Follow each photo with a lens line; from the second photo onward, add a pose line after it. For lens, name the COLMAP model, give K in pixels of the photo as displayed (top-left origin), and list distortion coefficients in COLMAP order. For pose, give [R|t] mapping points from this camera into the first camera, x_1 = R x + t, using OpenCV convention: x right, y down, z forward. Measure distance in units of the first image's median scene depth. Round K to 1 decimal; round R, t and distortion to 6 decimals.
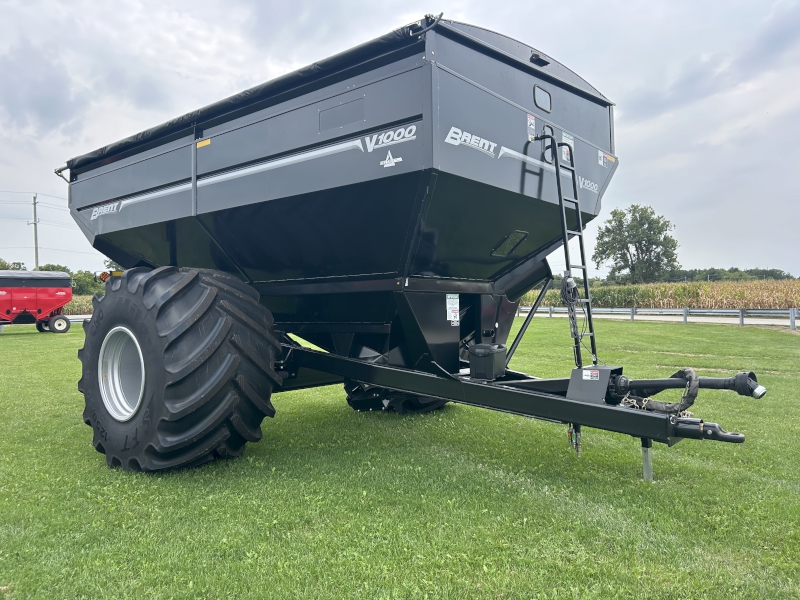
lens RADIAL K [[607.4, 0, 402.1], [0, 607.4, 301.8], [0, 0, 1]] dist [0.041197, -0.040233]
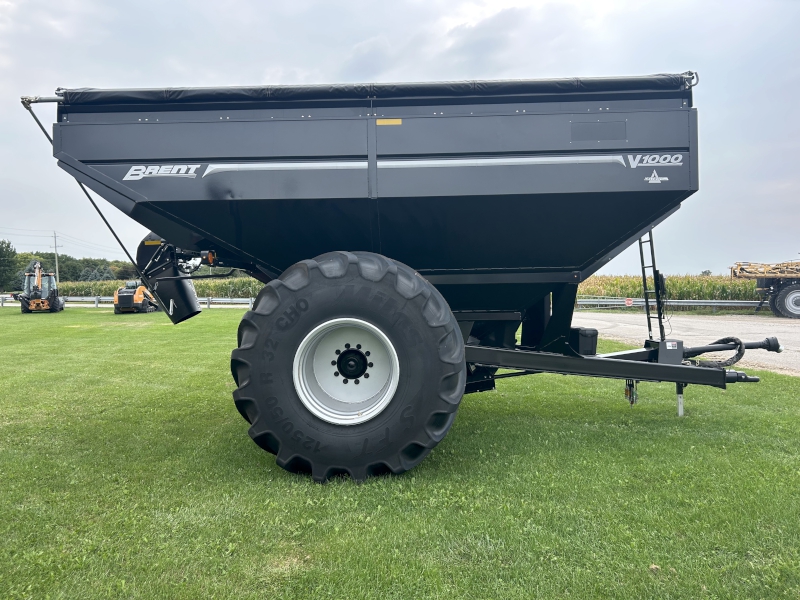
lens RADIAL K [[607.4, 0, 401.2], [0, 607.4, 300.8], [0, 0, 1]] dist [0.041197, -0.040233]
pose [[0.785760, -0.003915, 0.618519, -1.152583], [-0.004308, 0.999921, 0.011803, 0.005344], [-0.618516, -0.011939, 0.785681, 0.323470]]
